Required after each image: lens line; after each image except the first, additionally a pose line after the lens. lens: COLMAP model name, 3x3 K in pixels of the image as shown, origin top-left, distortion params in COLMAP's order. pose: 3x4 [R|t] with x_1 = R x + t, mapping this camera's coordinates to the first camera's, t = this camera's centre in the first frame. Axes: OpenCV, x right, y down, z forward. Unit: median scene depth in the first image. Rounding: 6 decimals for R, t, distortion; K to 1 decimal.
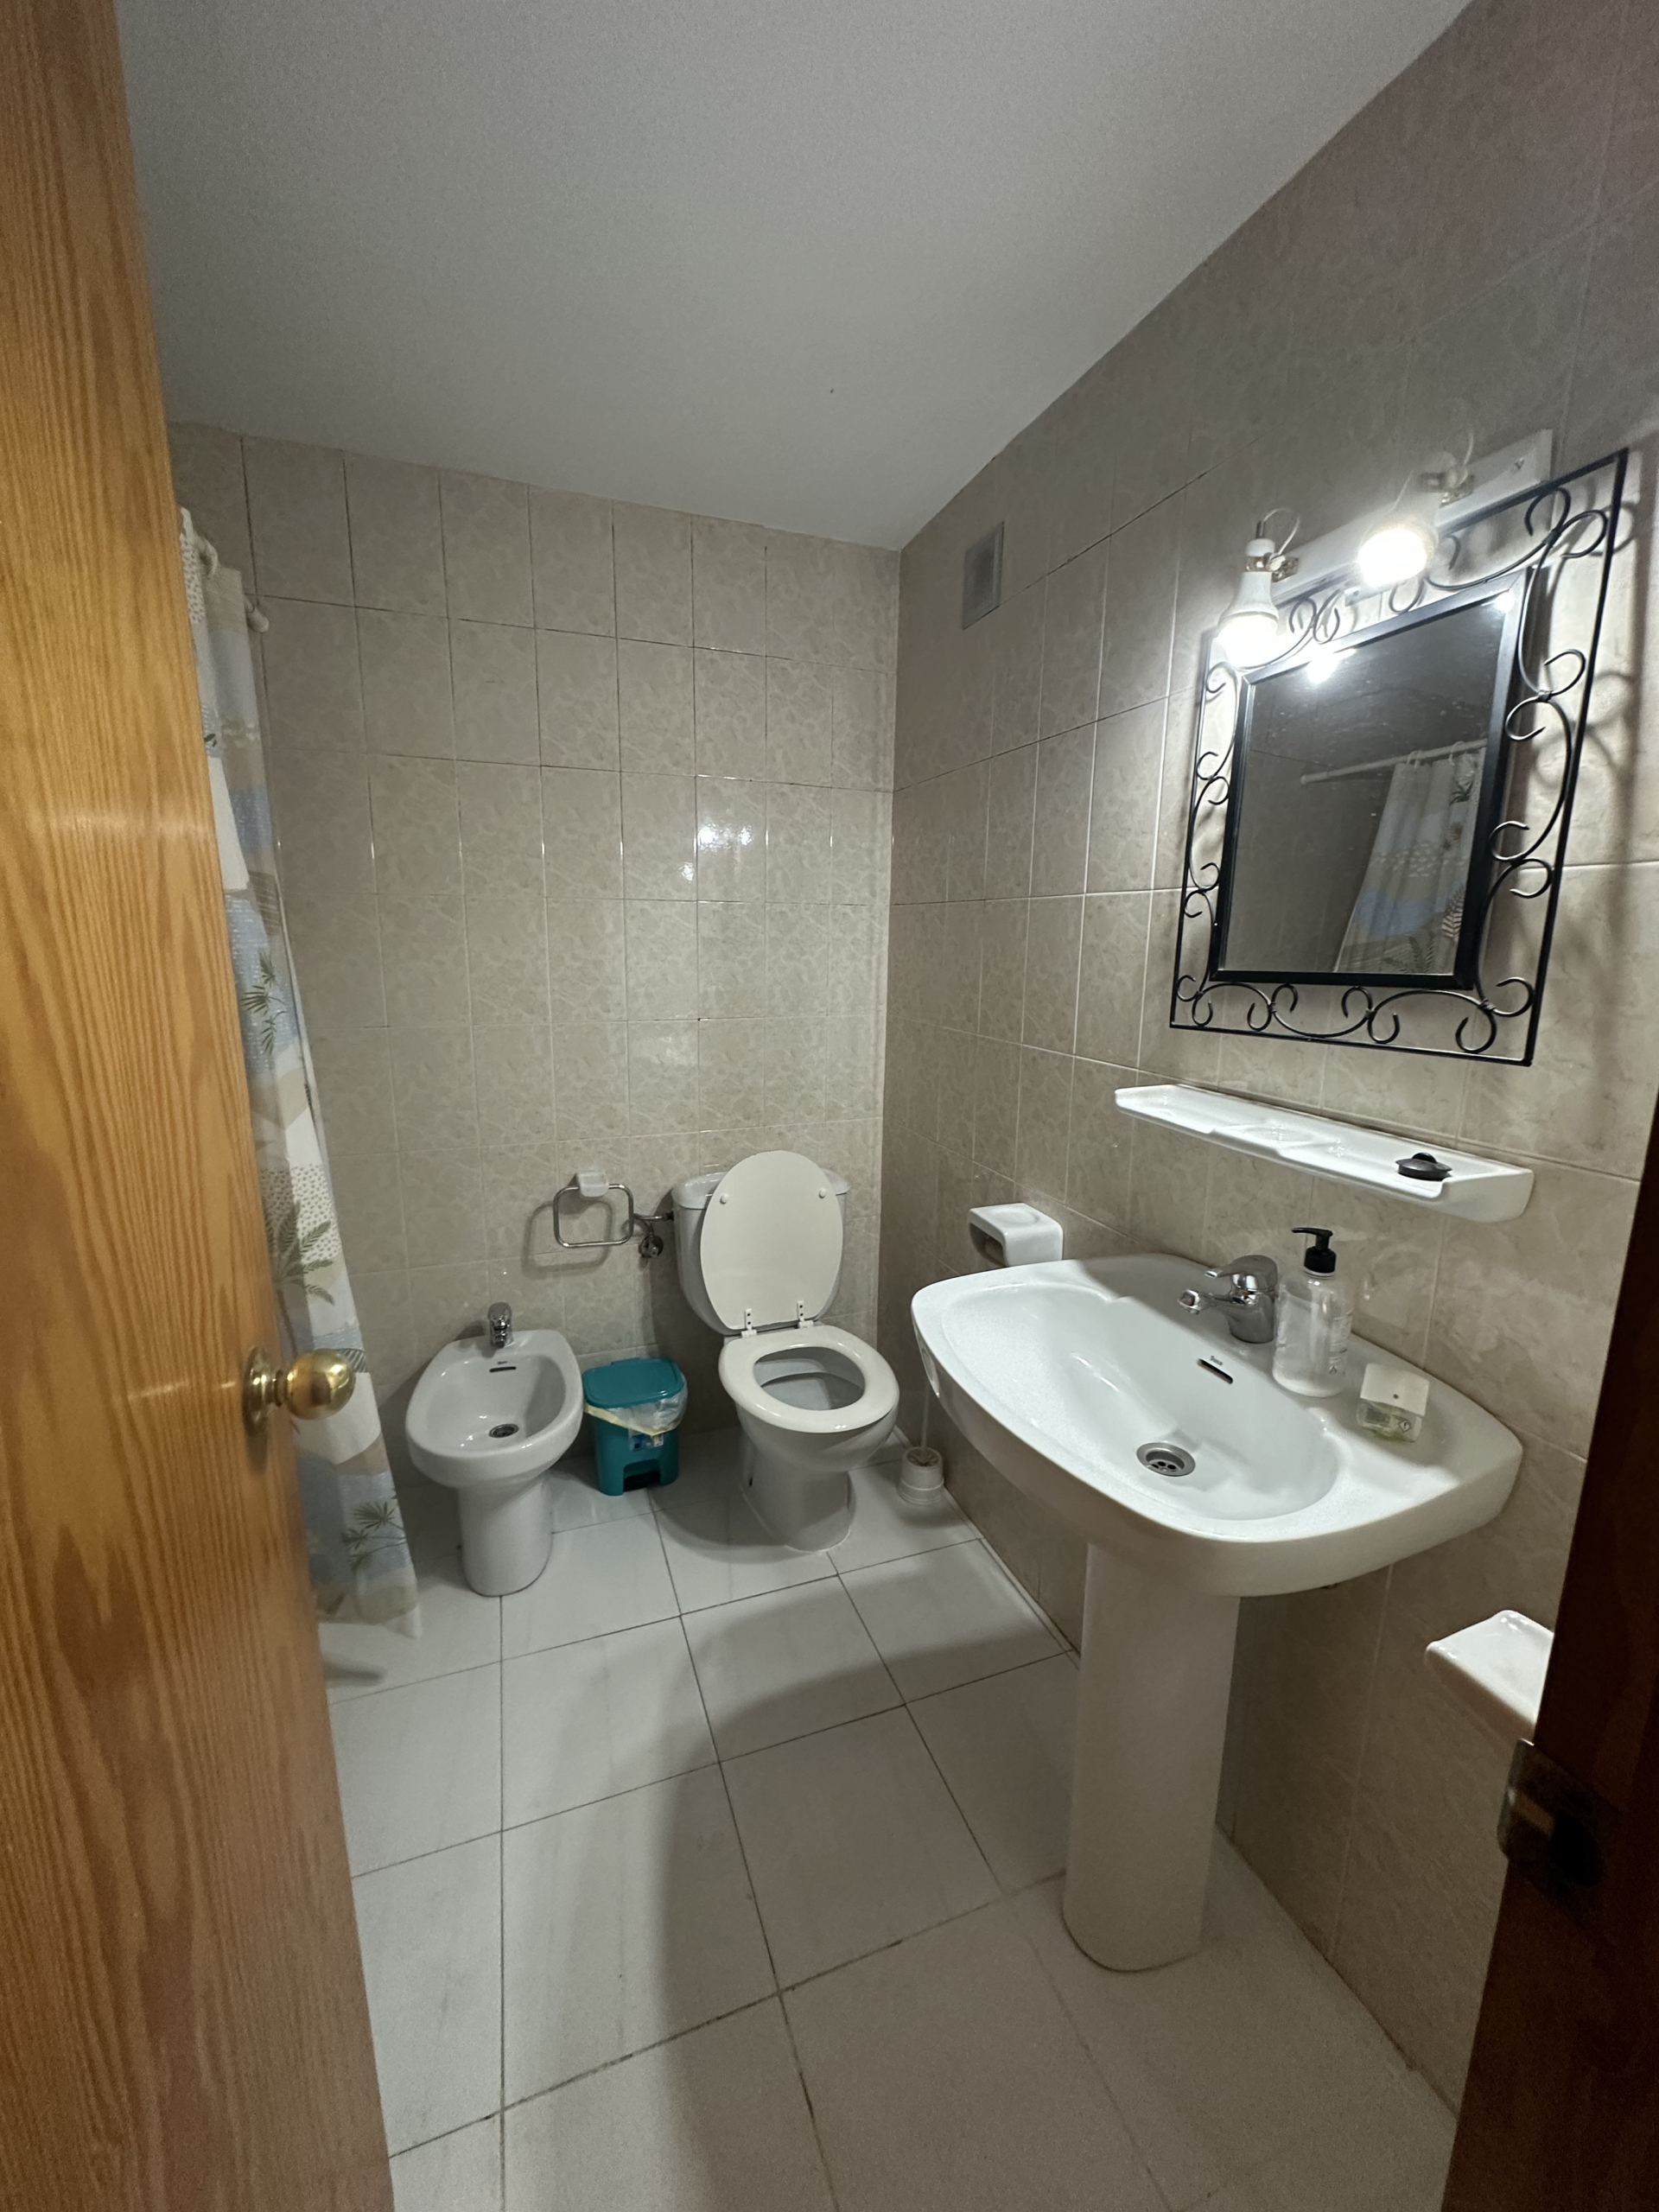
lens RADIAL K [[885.9, 0, 825.1], [0, 885.9, 1105.3], [0, 0, 1]] dist [-0.003803, 0.000117]
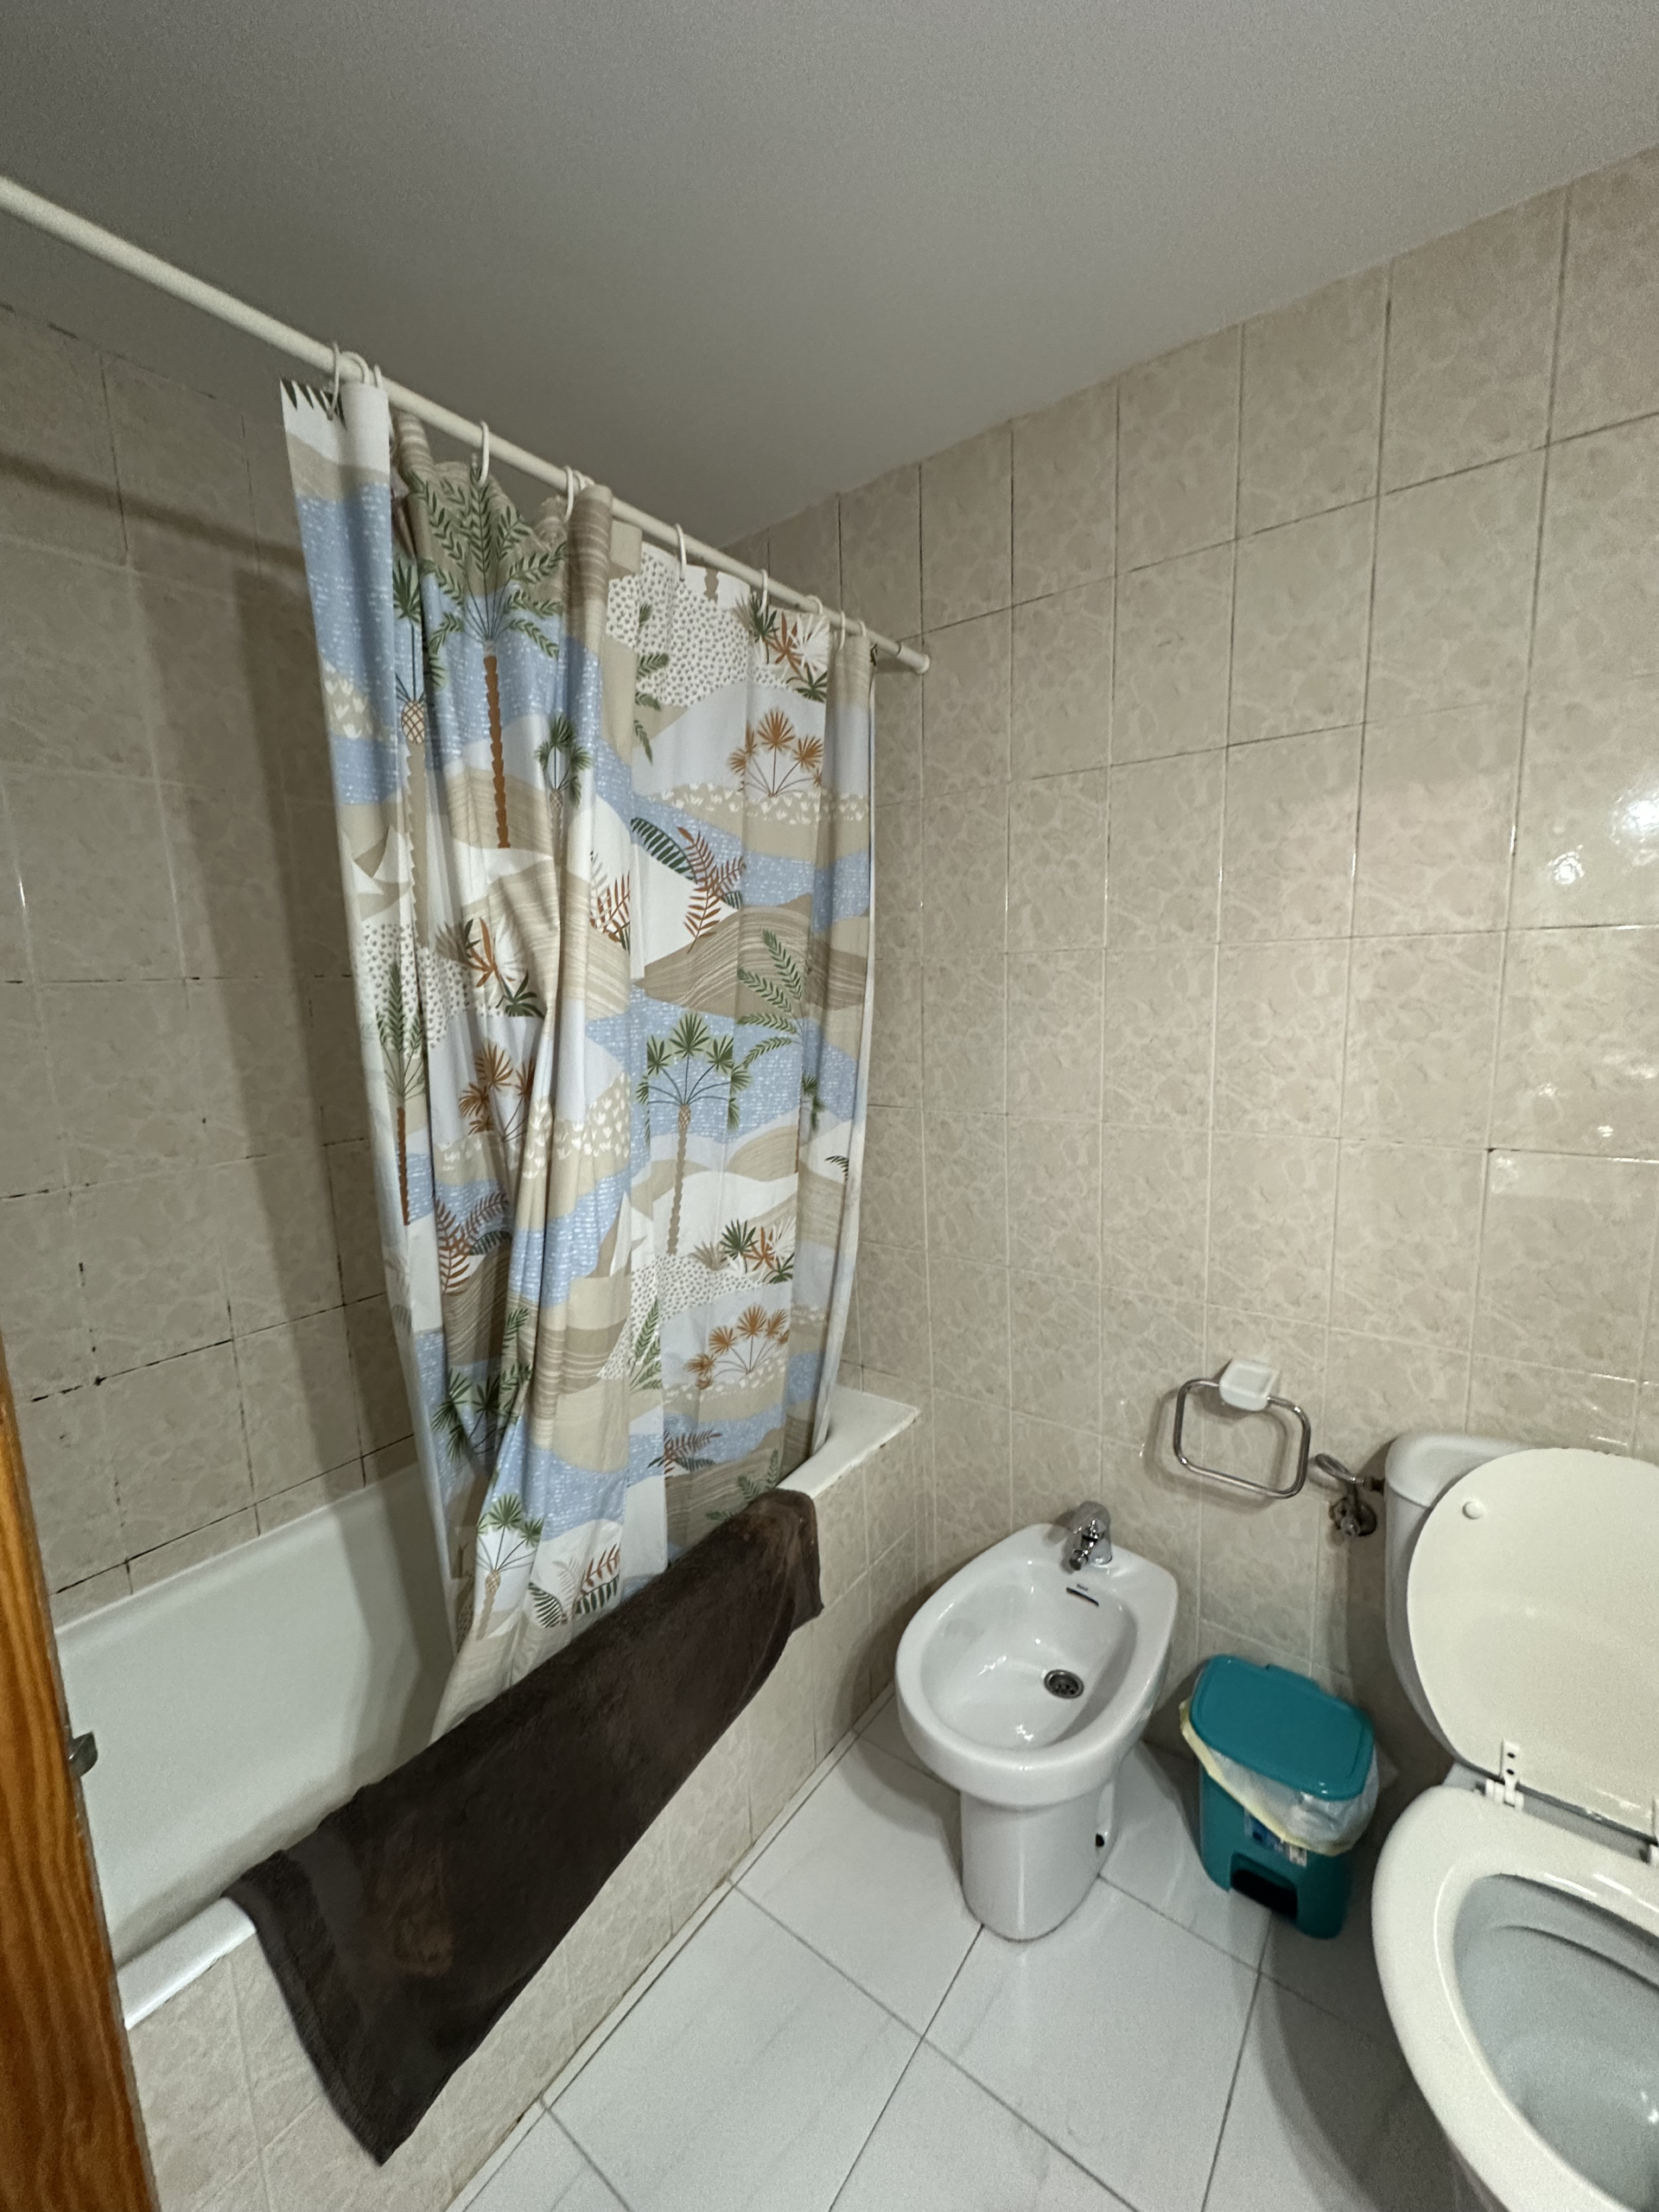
lens RADIAL K [[883.7, 0, 830.7], [0, 883.7, 1104.9], [0, 0, 1]] dist [-0.002776, 0.000266]
pose [[0.542486, 0.092334, -0.834975, 0.102837], [-0.125498, 0.991695, 0.028129, -0.108834], [0.830638, 0.089528, 0.549569, 0.455005]]
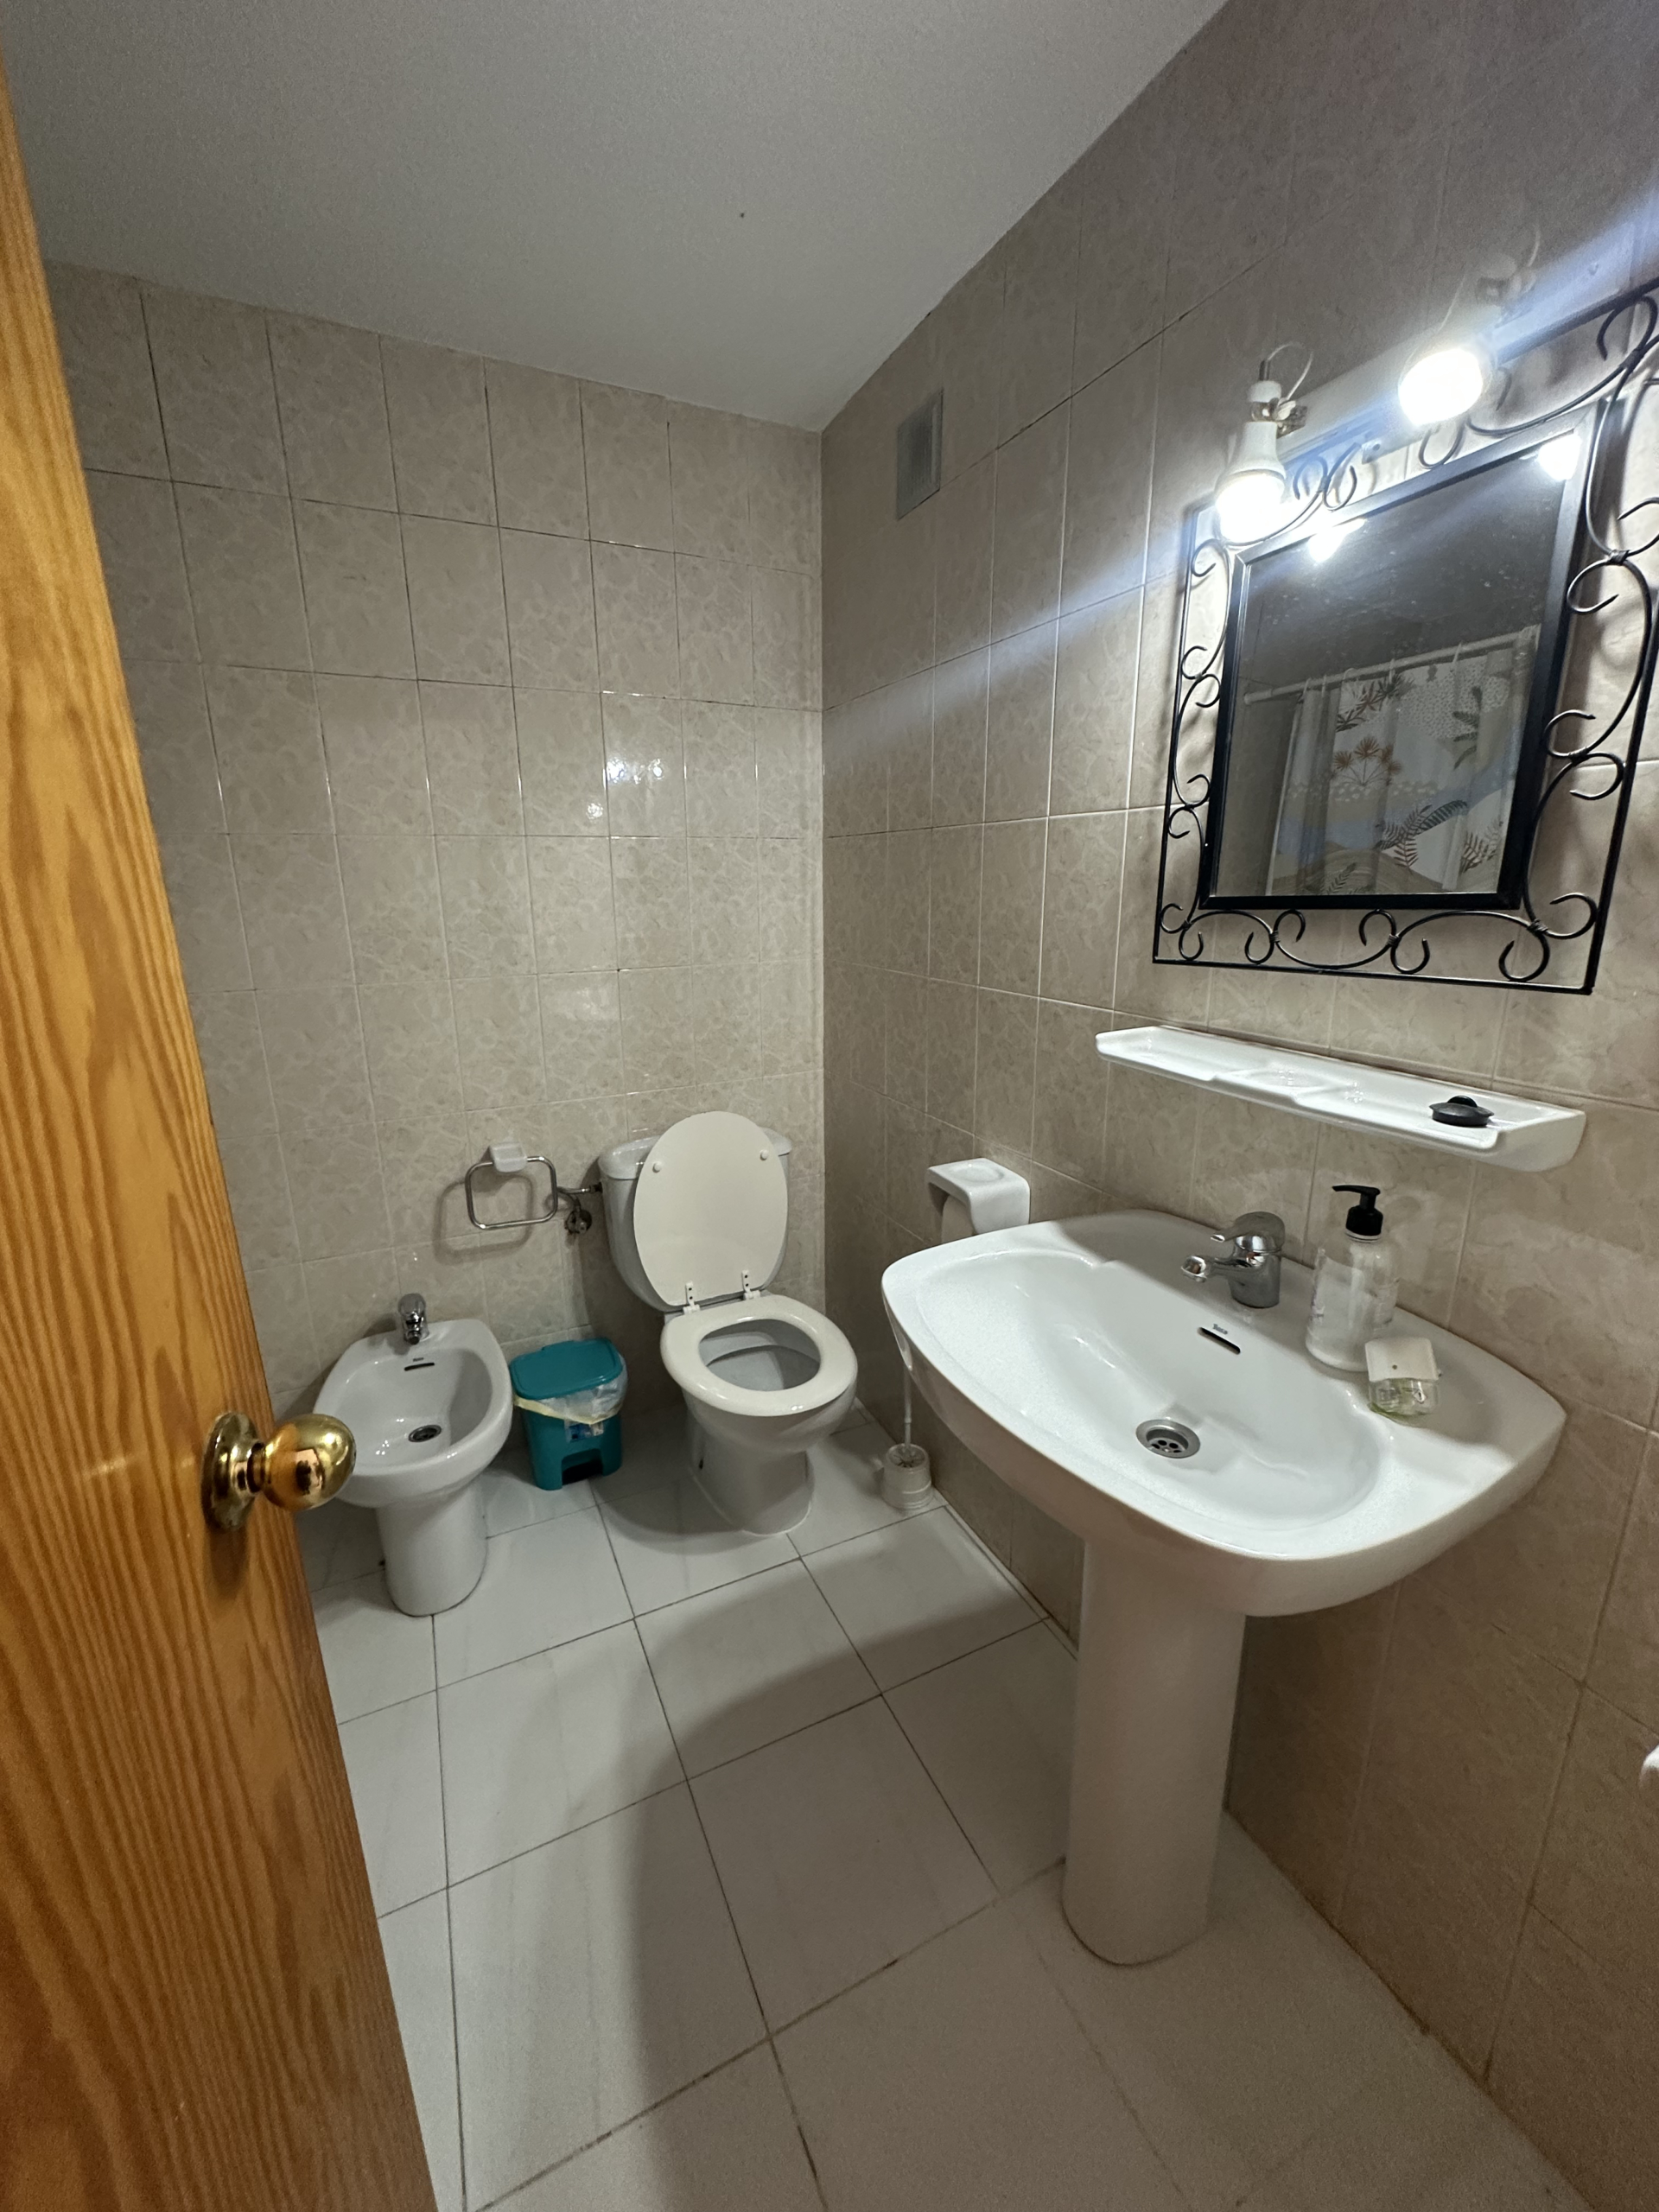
lens RADIAL K [[885.9, 0, 825.1], [0, 885.9, 1105.3], [0, 0, 1]] dist [-0.003803, 0.000117]
pose [[0.995332, -0.043953, 0.085919, -0.020033], [0.038671, 0.997314, 0.062200, -0.009113], [-0.088422, -0.058587, 0.994359, 0.091911]]
